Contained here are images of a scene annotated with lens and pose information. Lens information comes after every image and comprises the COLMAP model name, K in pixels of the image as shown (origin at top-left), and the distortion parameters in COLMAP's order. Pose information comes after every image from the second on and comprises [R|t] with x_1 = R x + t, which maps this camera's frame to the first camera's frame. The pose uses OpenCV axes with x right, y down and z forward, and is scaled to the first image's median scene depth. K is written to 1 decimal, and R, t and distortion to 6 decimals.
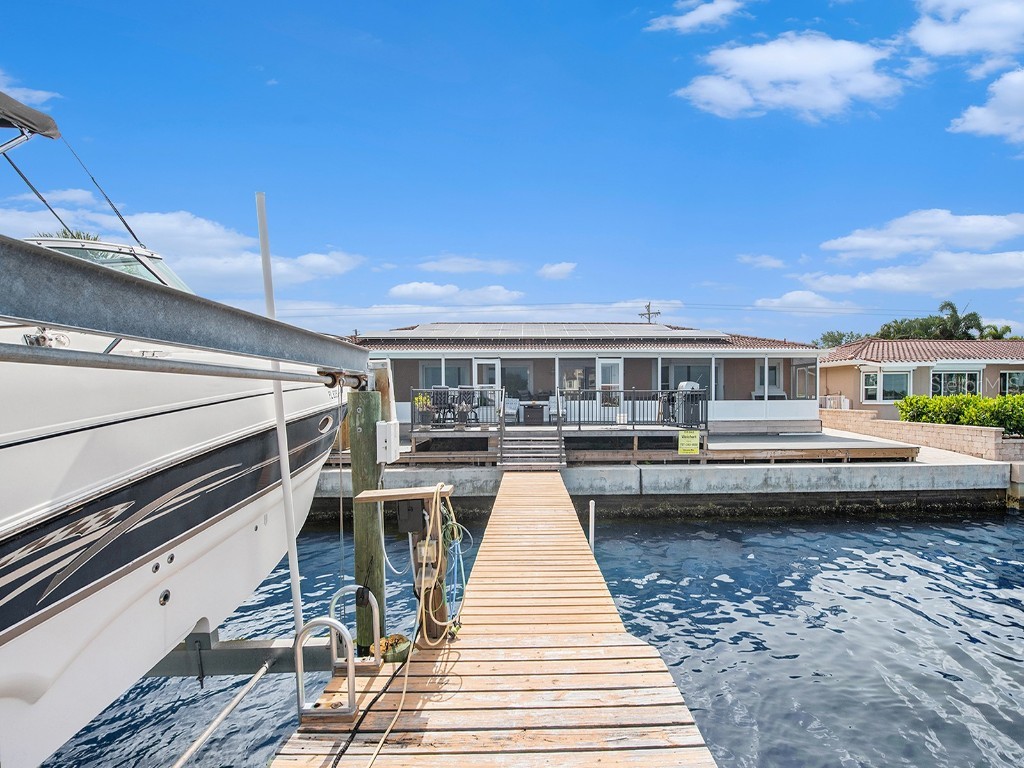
lens RADIAL K [[425.9, 0, 505.8], [0, 425.9, 375.0], [0, 0, 1]] dist [-0.014186, -0.000126]
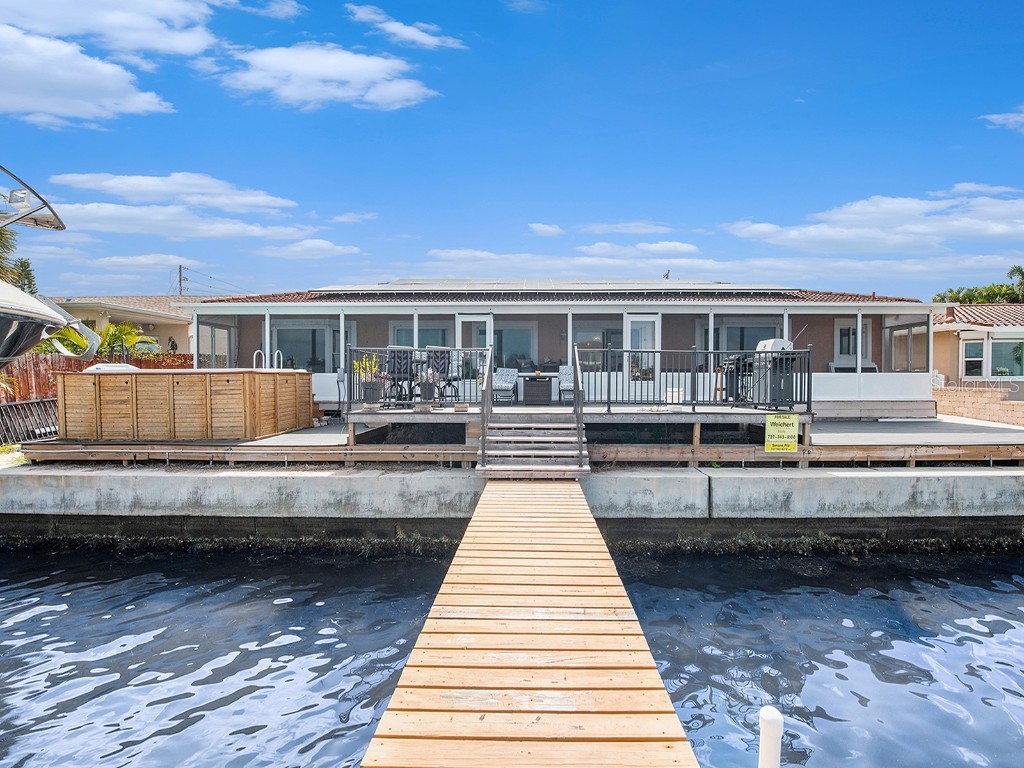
lens RADIAL K [[425.9, 0, 505.8], [0, 425.9, 375.0], [0, 0, 1]] dist [-0.014186, -0.000126]
pose [[0.999905, 0.005660, -0.012540, 0.026471], [-0.005067, 0.998888, 0.046868, 0.043658], [0.012792, -0.046800, 0.998822, 0.364839]]
